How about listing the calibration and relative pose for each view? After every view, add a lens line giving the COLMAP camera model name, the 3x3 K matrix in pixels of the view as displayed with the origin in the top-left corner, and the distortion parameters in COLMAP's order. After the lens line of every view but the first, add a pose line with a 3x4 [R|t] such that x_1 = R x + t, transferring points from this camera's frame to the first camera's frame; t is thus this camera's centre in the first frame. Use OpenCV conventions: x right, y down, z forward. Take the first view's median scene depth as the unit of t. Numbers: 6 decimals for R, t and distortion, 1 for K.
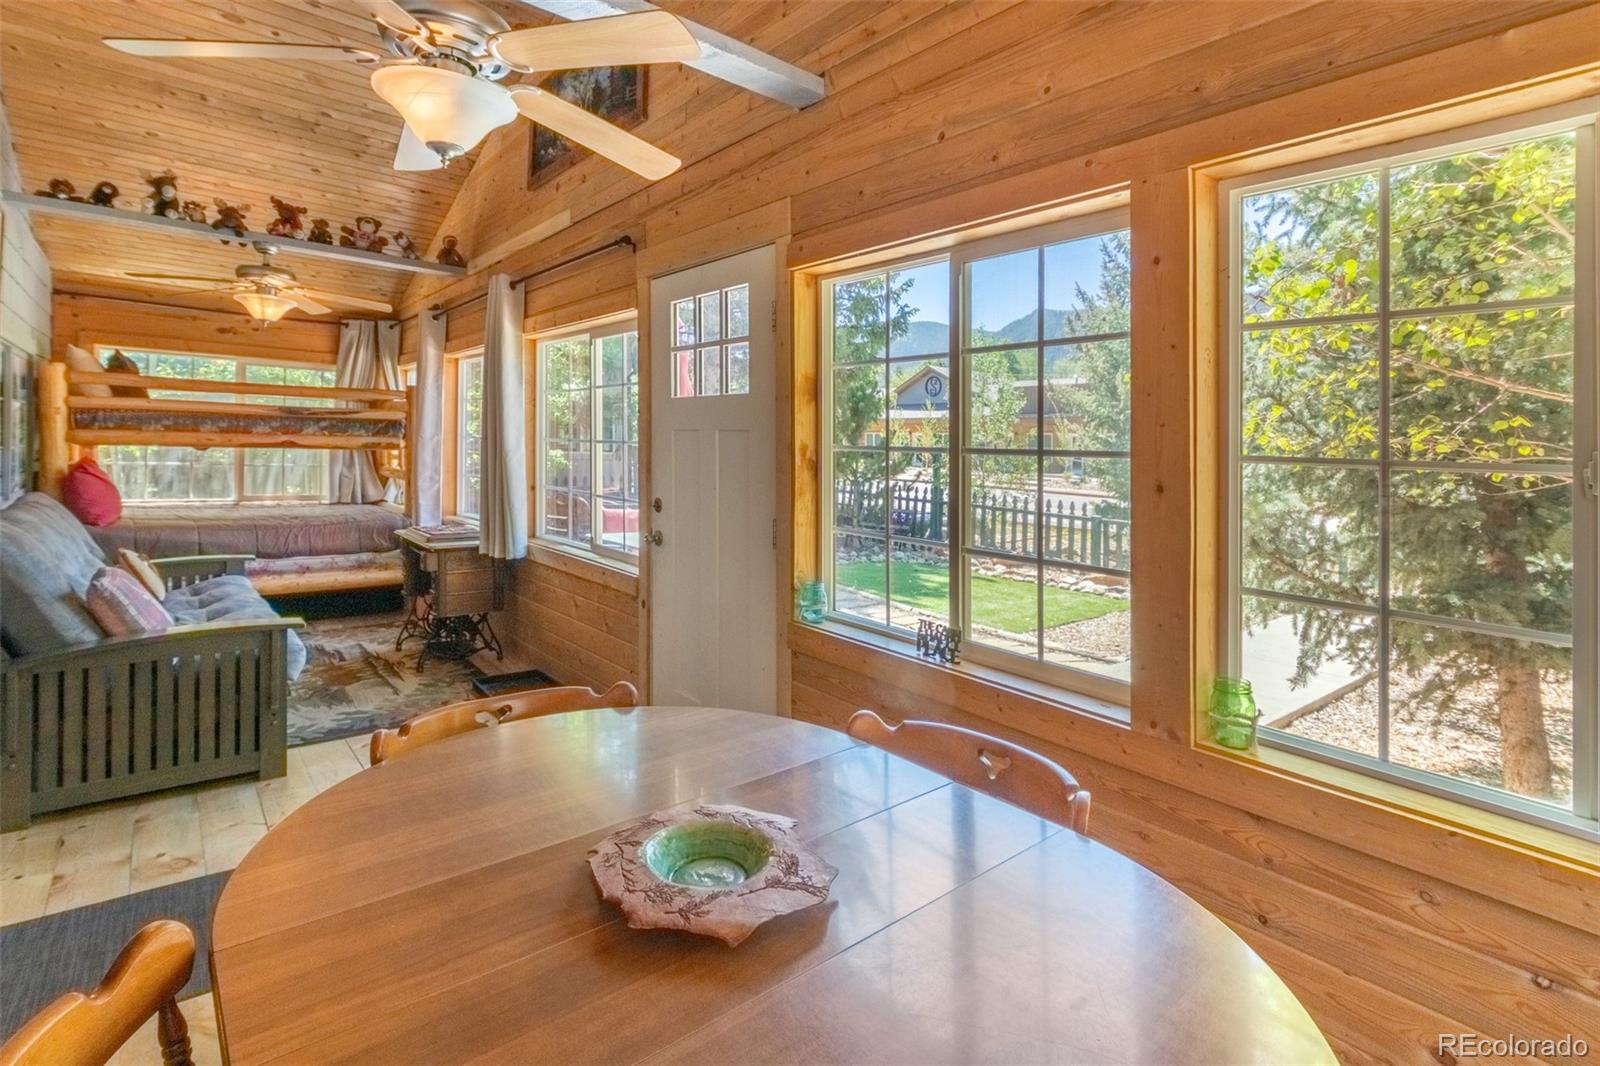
lens RADIAL K [[770.4, 0, 801.5], [0, 770.4, 468.0], [0, 0, 1]] dist [-0.004081, -0.000995]
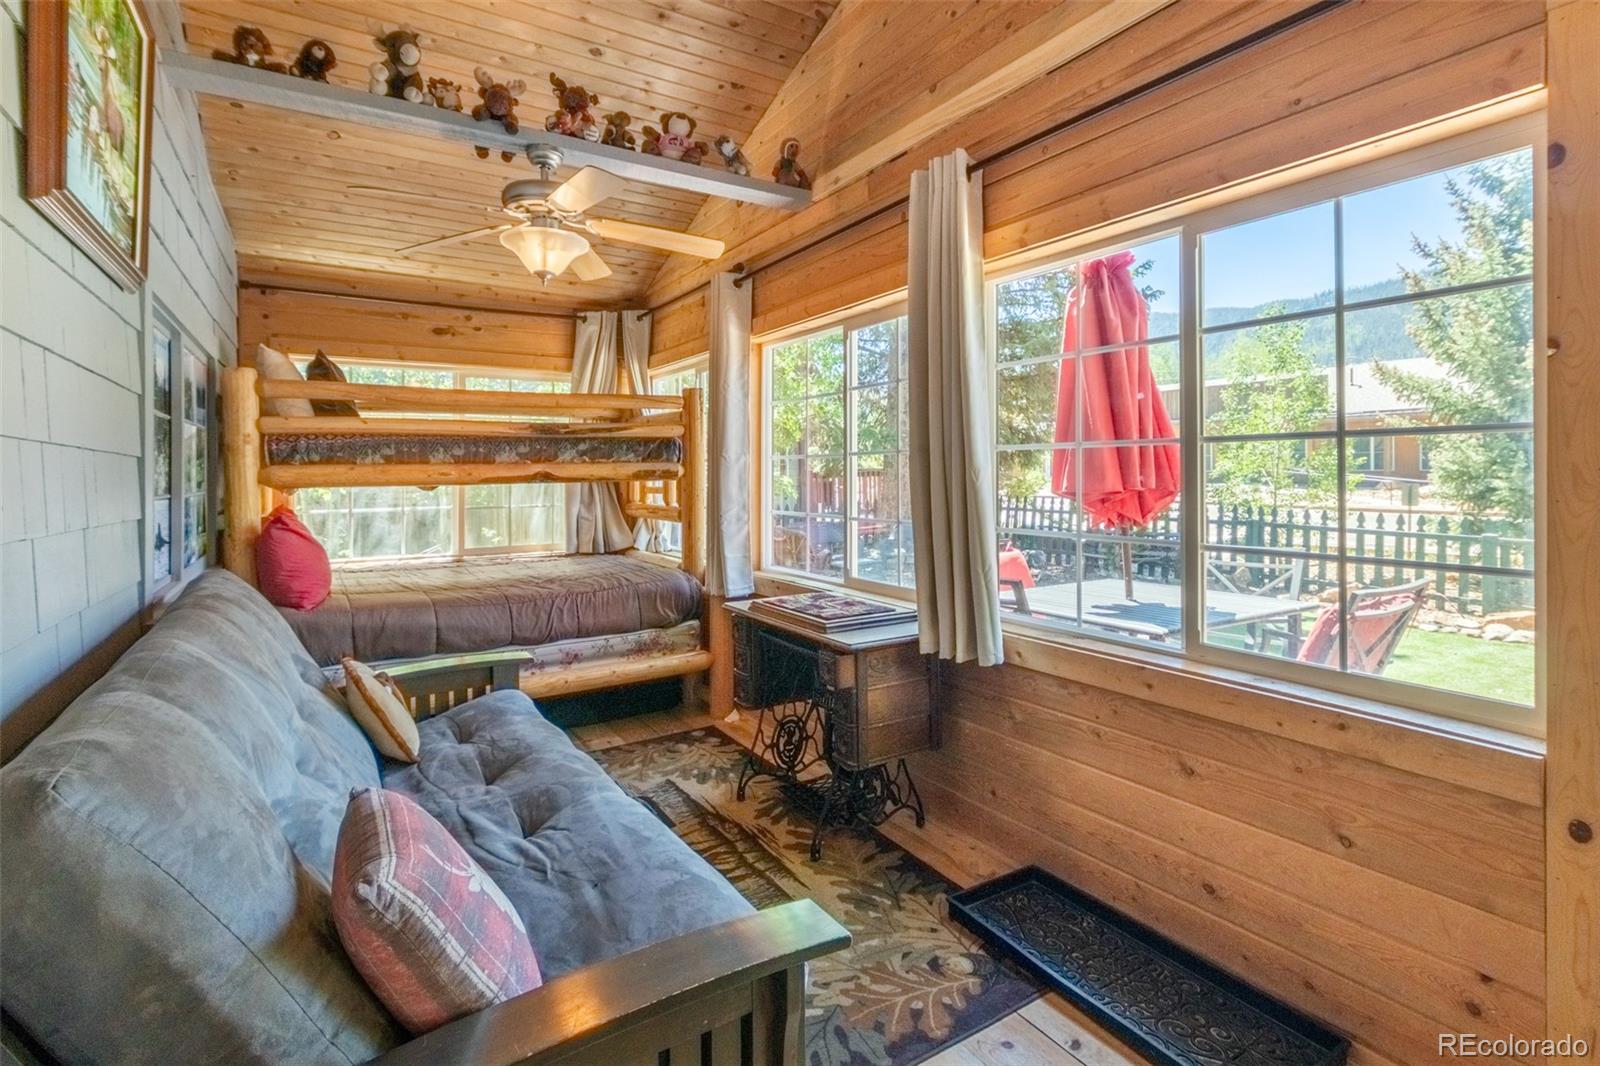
lens RADIAL K [[770.4, 0, 801.2], [0, 770.4, 466.7], [0, 0, 1]] dist [-0.004081, -0.000995]
pose [[0.988916, -0.042722, -0.142197, -0.362931], [0.038148, 0.998668, -0.034734, -0.007289], [0.143492, 0.028924, 0.989229, 0.370960]]
